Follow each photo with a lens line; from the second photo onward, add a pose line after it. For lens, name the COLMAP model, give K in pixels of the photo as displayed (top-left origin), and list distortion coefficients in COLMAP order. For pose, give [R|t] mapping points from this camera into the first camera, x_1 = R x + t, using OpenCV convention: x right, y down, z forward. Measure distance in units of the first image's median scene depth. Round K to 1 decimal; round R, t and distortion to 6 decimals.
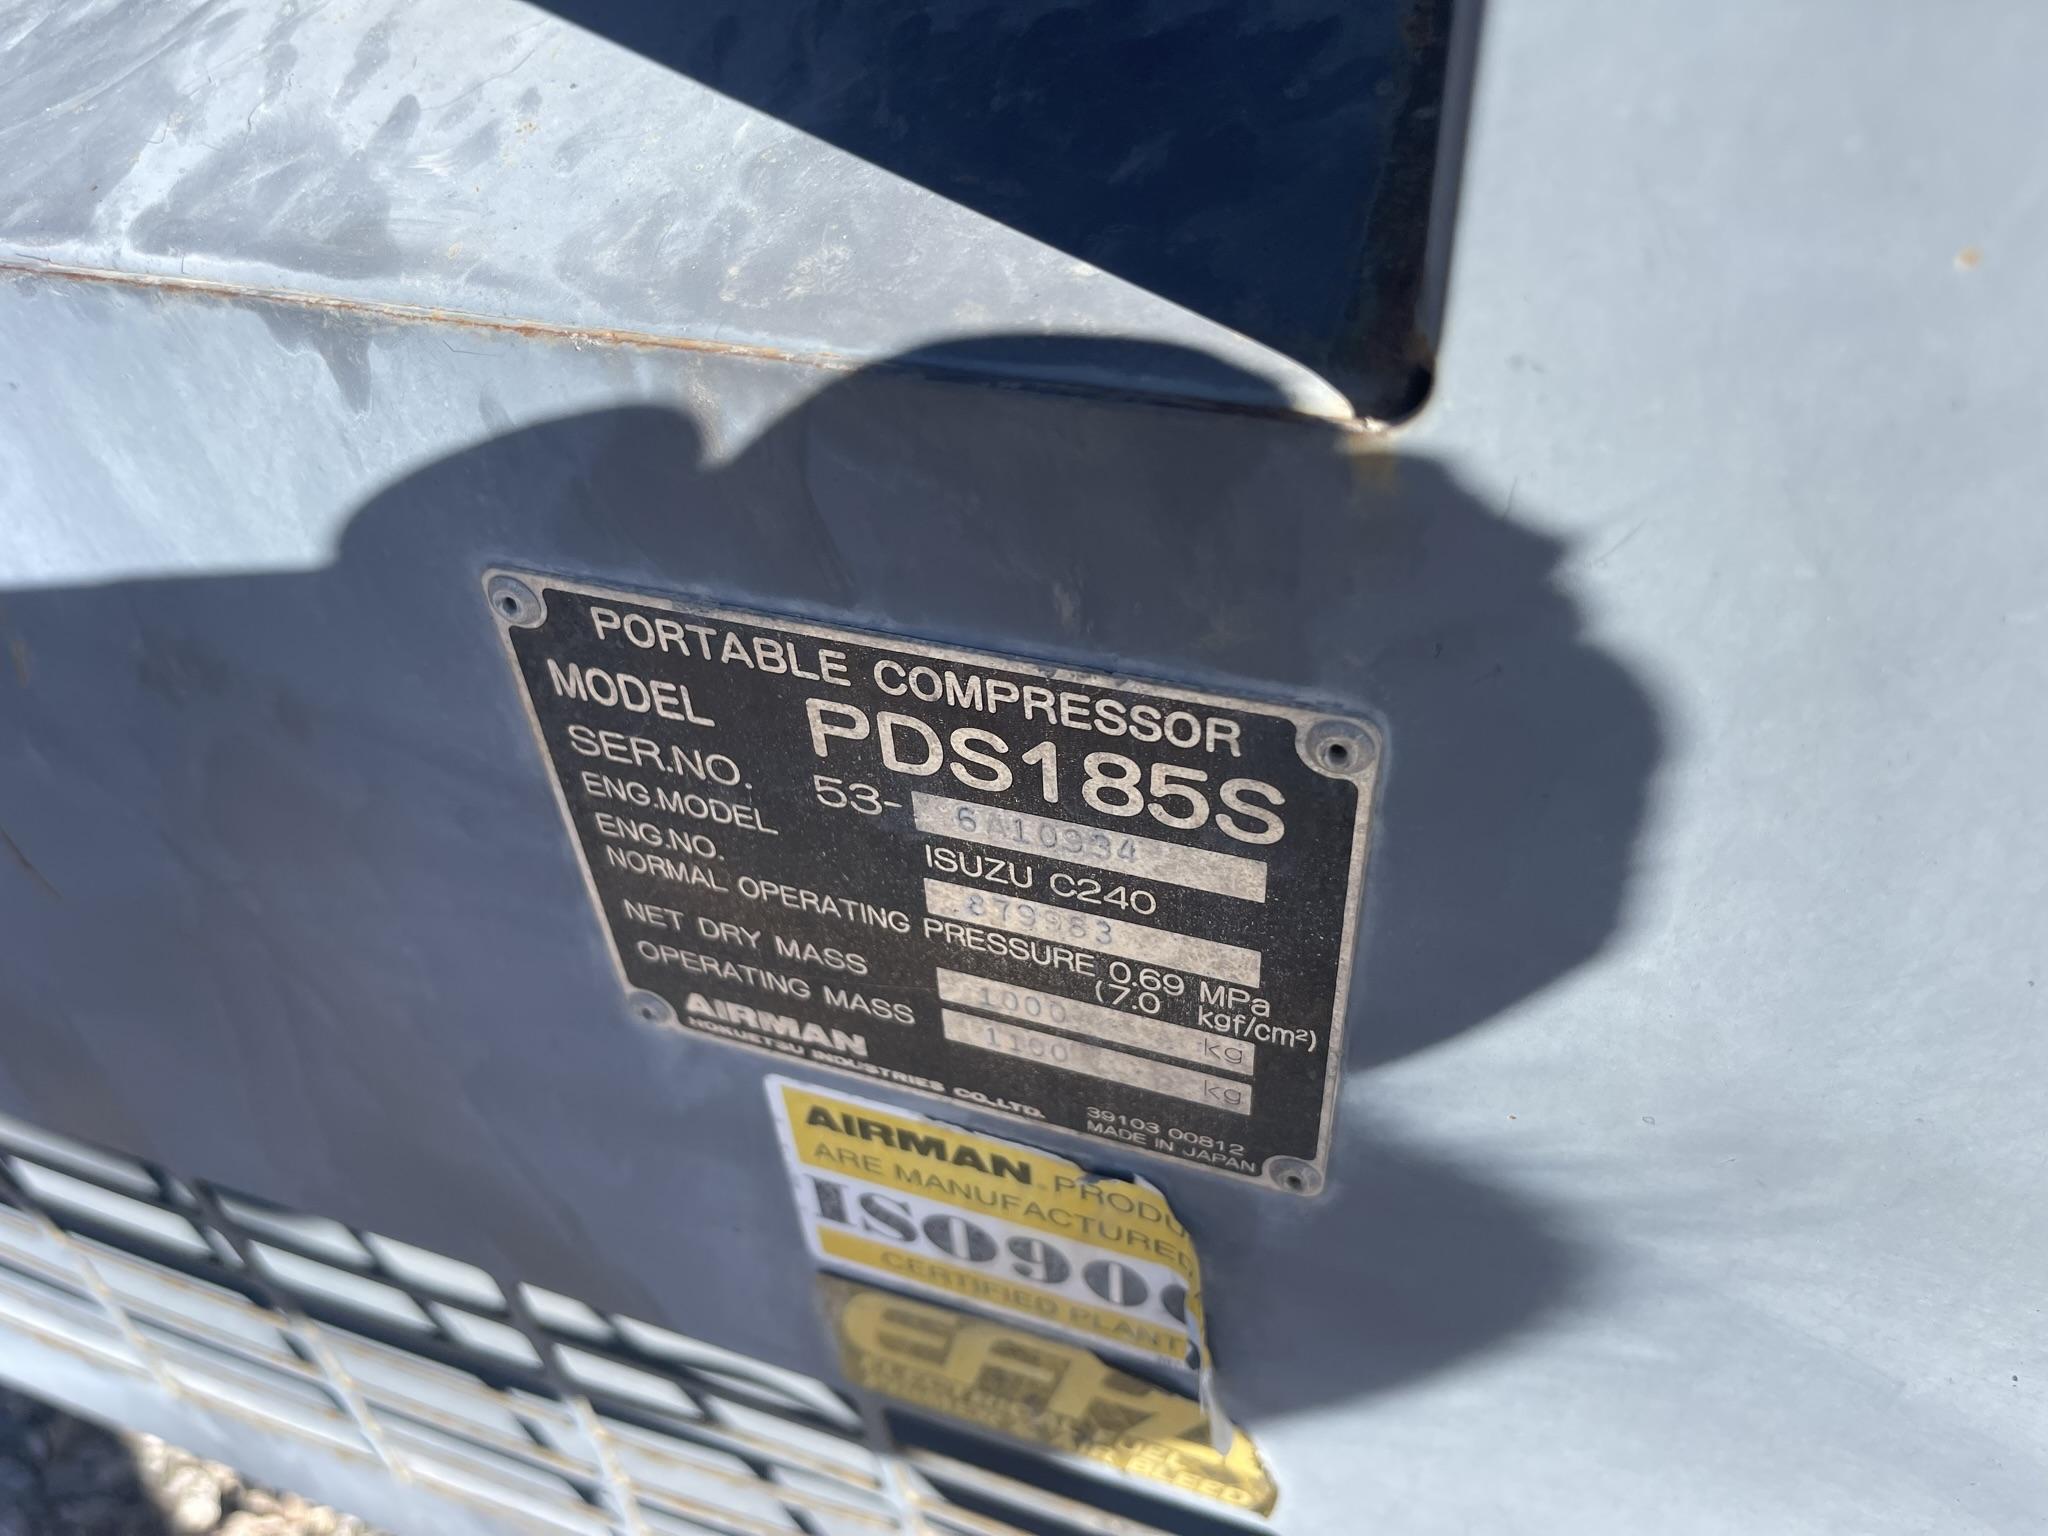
lens RADIAL K [[1598.6, 0, 1016.3], [0, 1598.6, 798.3], [0, 0, 1]] dist [0.123917, -0.166640]
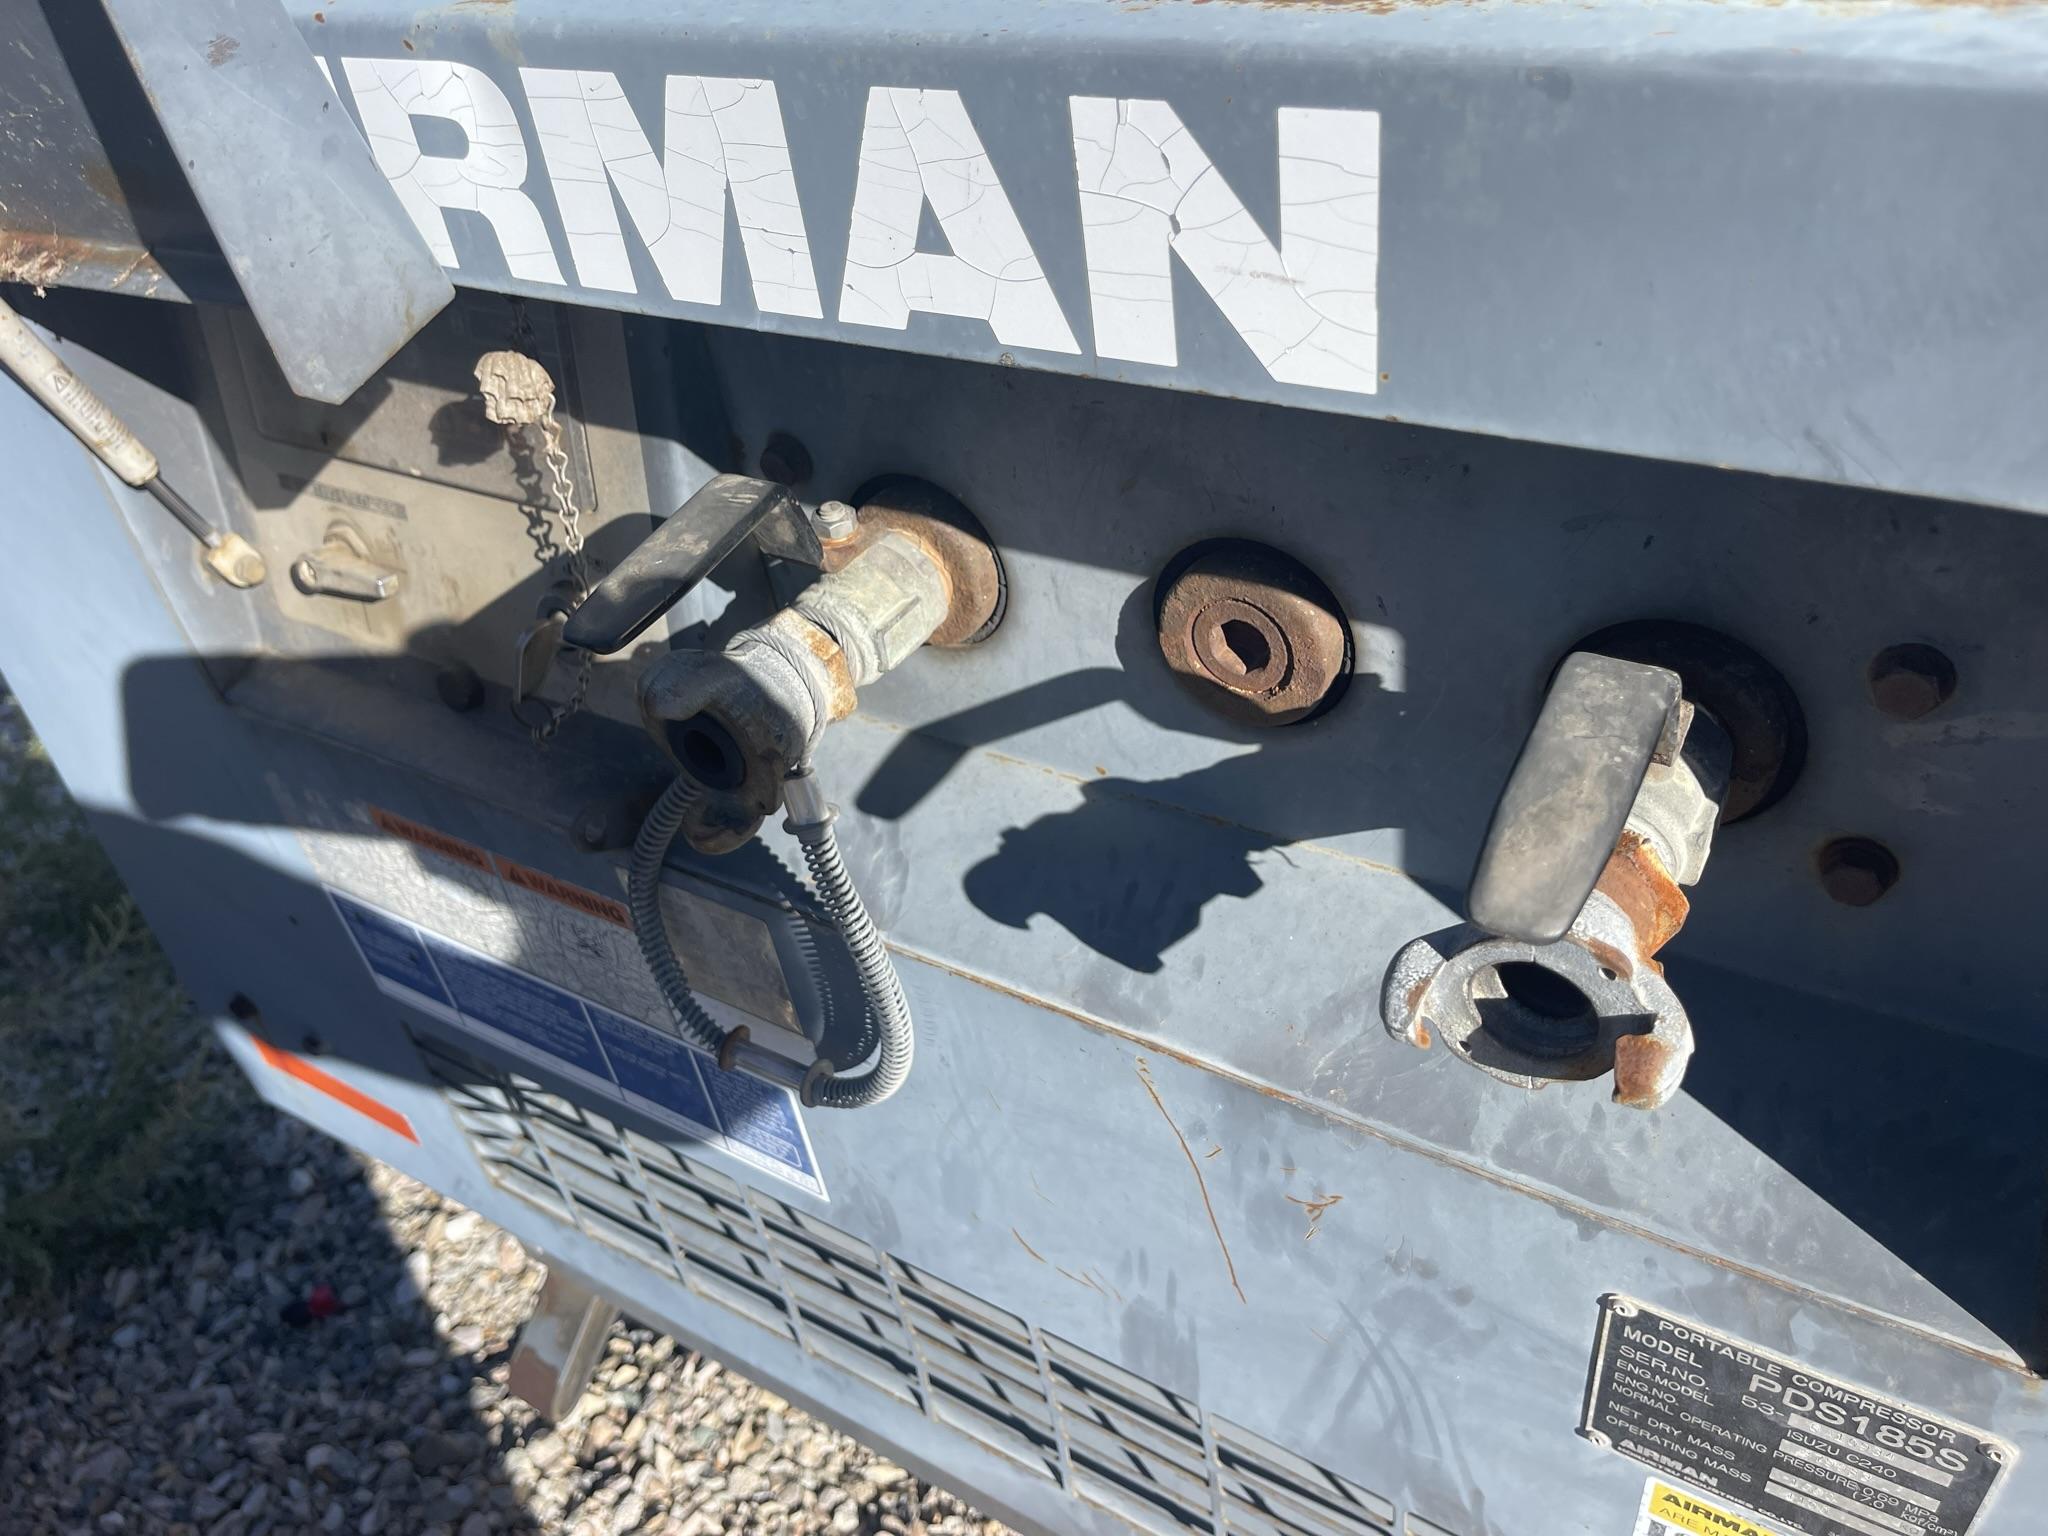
lens RADIAL K [[1598.6, 0, 1016.3], [0, 1598.6, 798.3], [0, 0, 1]] dist [0.123917, -0.166640]
pose [[0.980149, 0.083850, -0.179657, -0.897348], [-0.086002, 0.996286, -0.004211, -0.867070], [0.178637, 0.019579, 0.983720, -1.754156]]
